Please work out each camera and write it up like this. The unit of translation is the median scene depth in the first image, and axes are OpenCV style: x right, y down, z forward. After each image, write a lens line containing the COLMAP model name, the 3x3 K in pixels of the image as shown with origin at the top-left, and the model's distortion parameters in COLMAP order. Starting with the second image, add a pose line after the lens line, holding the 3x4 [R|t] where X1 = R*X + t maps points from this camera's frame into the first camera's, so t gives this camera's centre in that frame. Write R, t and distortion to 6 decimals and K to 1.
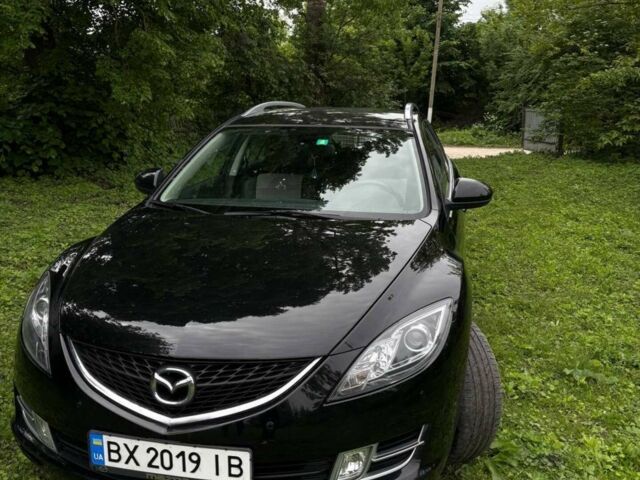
lens RADIAL K [[628.2, 0, 320.0], [0, 628.2, 240.0], [0, 0, 1]] dist [0.004003, 0.004784]
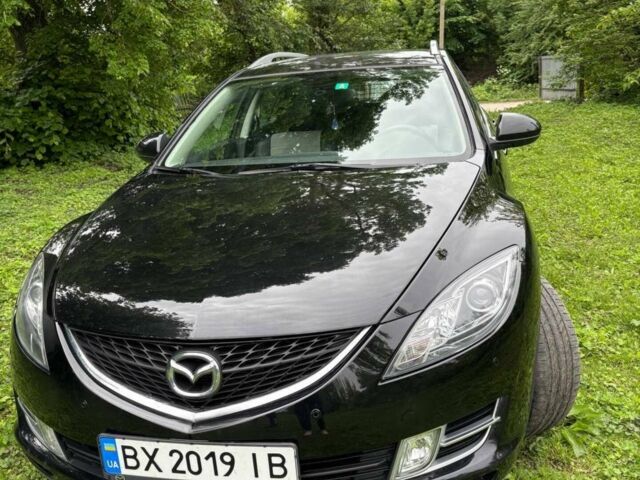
lens RADIAL K [[631.9, 0, 324.9], [0, 631.9, 244.5], [0, 0, 1]] dist [0.002232, 0.023474]
pose [[0.996686, -0.077972, -0.023175, -0.024211], [0.079038, 0.995650, 0.049328, 0.028537], [0.019228, -0.050996, 0.998514, 0.147324]]
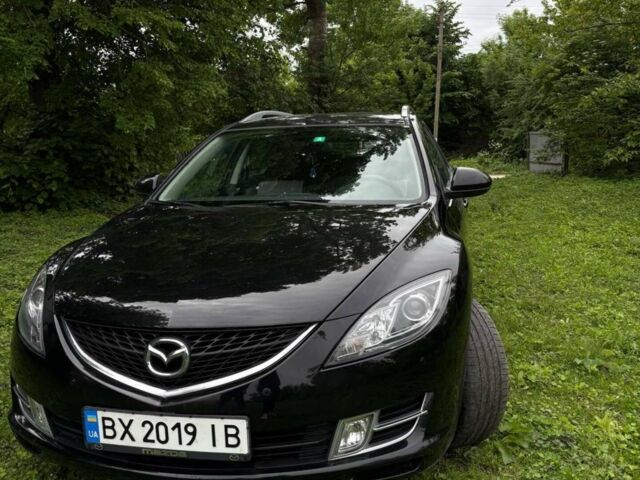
lens RADIAL K [[628.7, 0, 322.7], [0, 628.7, 242.8], [0, 0, 1]] dist [0.008866, -0.006079]
pose [[0.999216, -0.037749, -0.011942, 0.021805], [0.037062, 0.997891, -0.053287, 0.091091], [0.013928, 0.052803, 0.998508, 0.009398]]
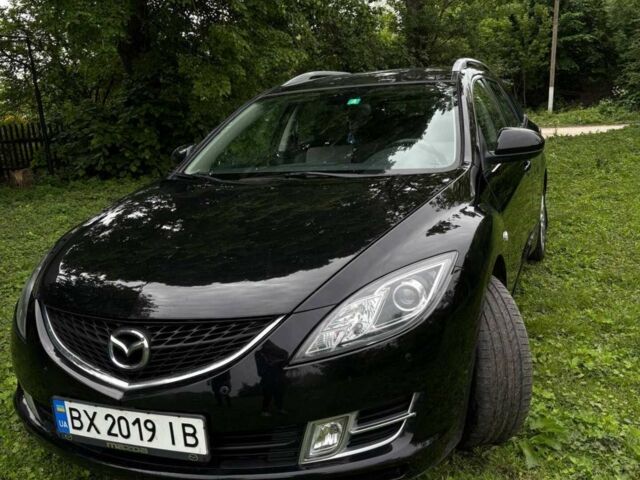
lens RADIAL K [[631.9, 0, 324.9], [0, 631.9, 244.5], [0, 0, 1]] dist [0.002232, 0.023474]
pose [[0.982012, -0.039558, -0.184630, 0.182143], [0.041733, 0.999097, 0.007910, 0.065313], [0.184150, -0.015472, 0.982776, 0.107036]]
